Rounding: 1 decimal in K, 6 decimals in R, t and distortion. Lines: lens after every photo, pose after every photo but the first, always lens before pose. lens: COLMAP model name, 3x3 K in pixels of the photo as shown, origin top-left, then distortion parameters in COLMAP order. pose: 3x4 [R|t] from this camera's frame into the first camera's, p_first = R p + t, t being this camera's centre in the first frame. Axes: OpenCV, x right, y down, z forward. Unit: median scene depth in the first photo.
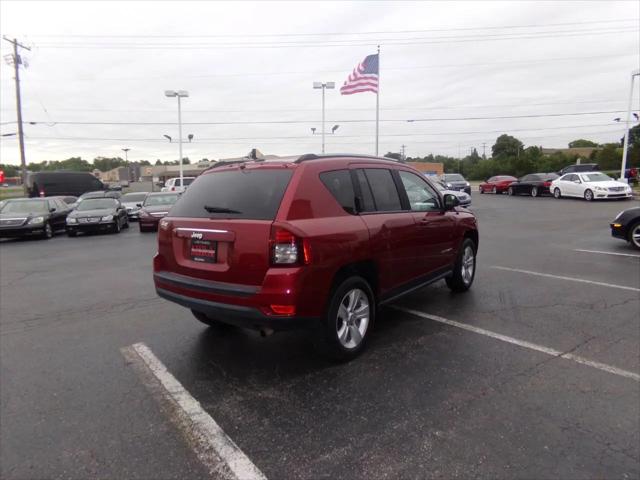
lens RADIAL K [[441.1, 0, 324.3], [0, 441.1, 237.8], [0, 0, 1]] dist [-0.027145, 0.051290]
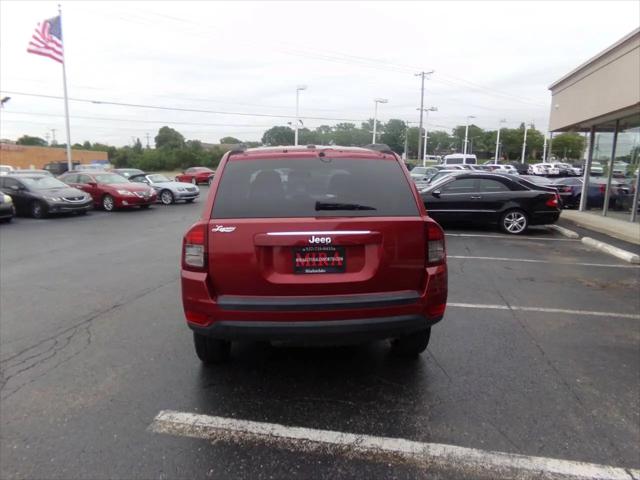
lens RADIAL K [[441.1, 0, 321.2], [0, 441.1, 244.0], [0, 0, 1]] dist [-0.027145, 0.051290]
pose [[0.740476, -0.088544, 0.666225, -0.476864], [0.066419, 0.996072, 0.058561, -0.025864], [-0.668793, 0.000887, 0.743448, 0.251967]]
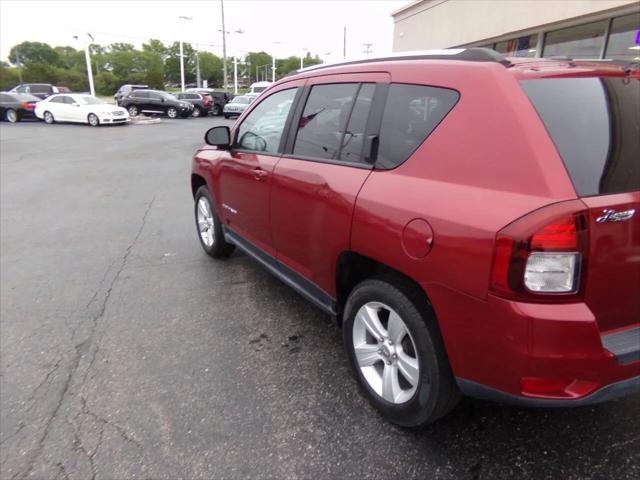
lens RADIAL K [[441.1, 0, 315.7], [0, 441.1, 245.1], [0, 0, 1]] dist [-0.027145, 0.051290]
pose [[0.378937, -0.267652, 0.885872, -0.518760], [0.103485, 0.963514, 0.246844, -0.082509], [-0.919618, -0.001864, 0.392809, 0.725391]]
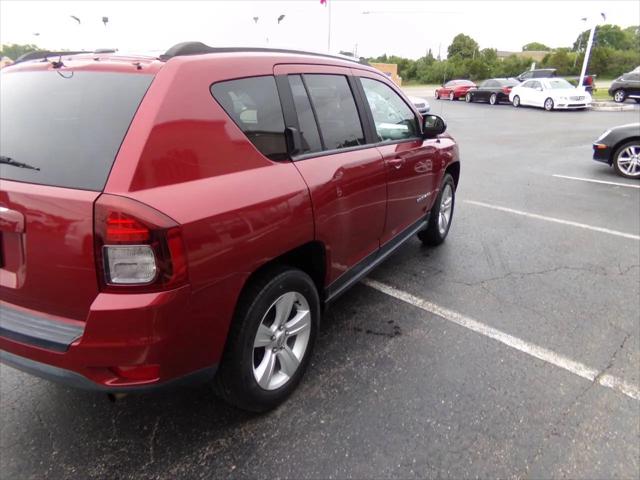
lens RADIAL K [[441.1, 0, 325.3], [0, 441.1, 236.1], [0, 0, 1]] dist [-0.027145, 0.051290]
pose [[0.993502, -0.015436, 0.112760, 0.036315], [-0.008492, 0.977943, 0.208697, -0.050162], [-0.113495, -0.208299, 0.971458, 0.283145]]
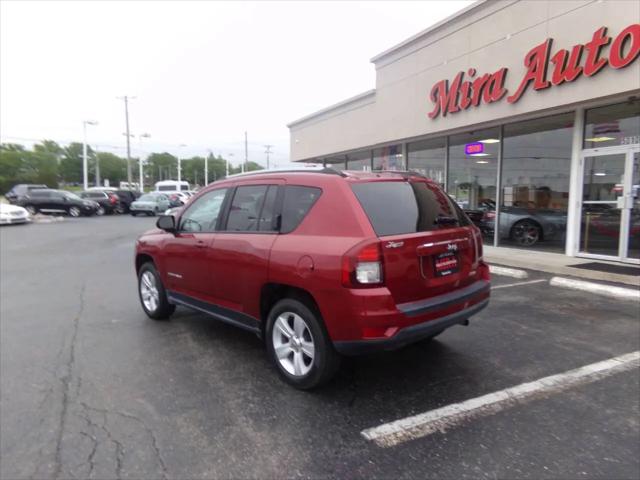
lens RADIAL K [[441.1, 0, 321.7], [0, 441.1, 244.1], [0, 0, 1]] dist [-0.027145, 0.051290]
pose [[0.163134, -0.088735, 0.982605, -0.759706], [0.132862, 0.988851, 0.067241, -0.067522], [-0.977617, 0.119582, 0.173105, 0.661288]]
